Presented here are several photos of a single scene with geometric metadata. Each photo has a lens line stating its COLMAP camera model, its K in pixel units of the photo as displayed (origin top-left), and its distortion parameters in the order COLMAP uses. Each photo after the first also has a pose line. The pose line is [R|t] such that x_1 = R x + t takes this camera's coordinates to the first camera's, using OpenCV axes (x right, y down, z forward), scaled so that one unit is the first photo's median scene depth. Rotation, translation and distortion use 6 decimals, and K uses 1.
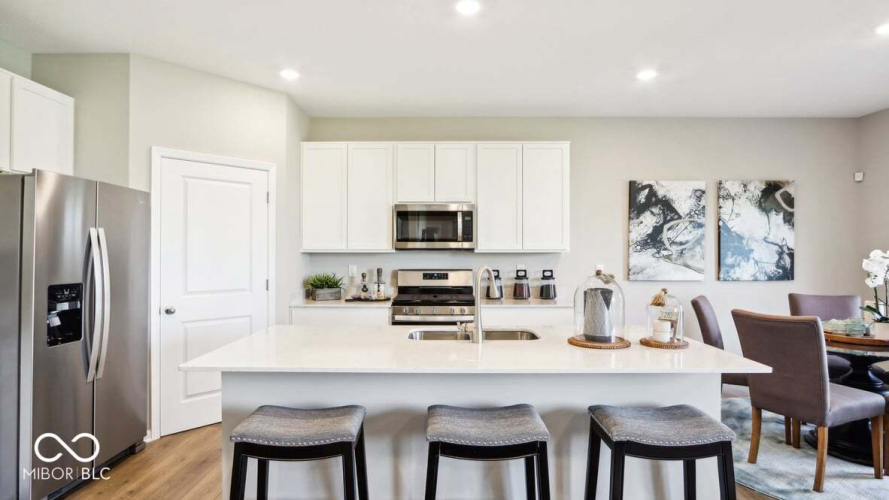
lens RADIAL K [[477.0, 0, 445.1], [0, 477.0, 249.3], [0, 0, 1]] dist [-0.022889, 0.000887]
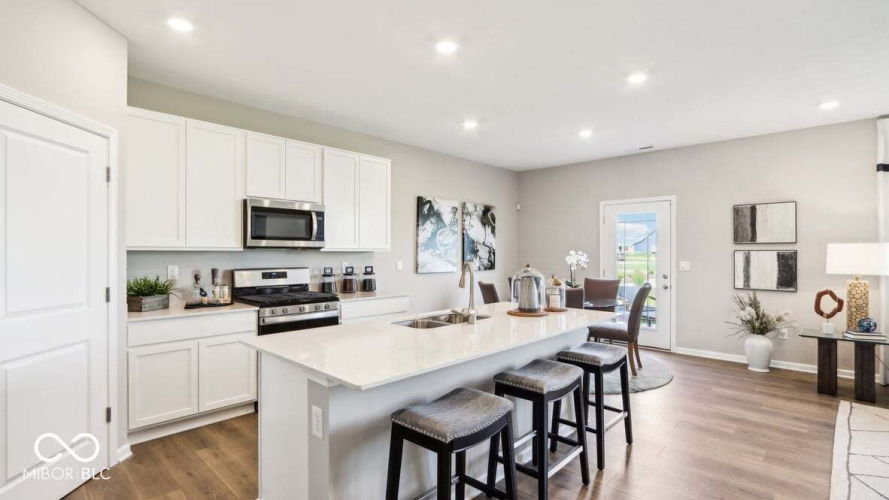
lens RADIAL K [[425.7, 0, 444.5], [0, 425.7, 252.6], [0, 0, 1]] dist [-0.018320, 0.000964]
pose [[0.682333, 0.001215, 0.731040, -0.420627], [-0.007979, 0.999951, 0.005785, 0.002169], [-0.730998, -0.009780, 0.682310, 0.156266]]
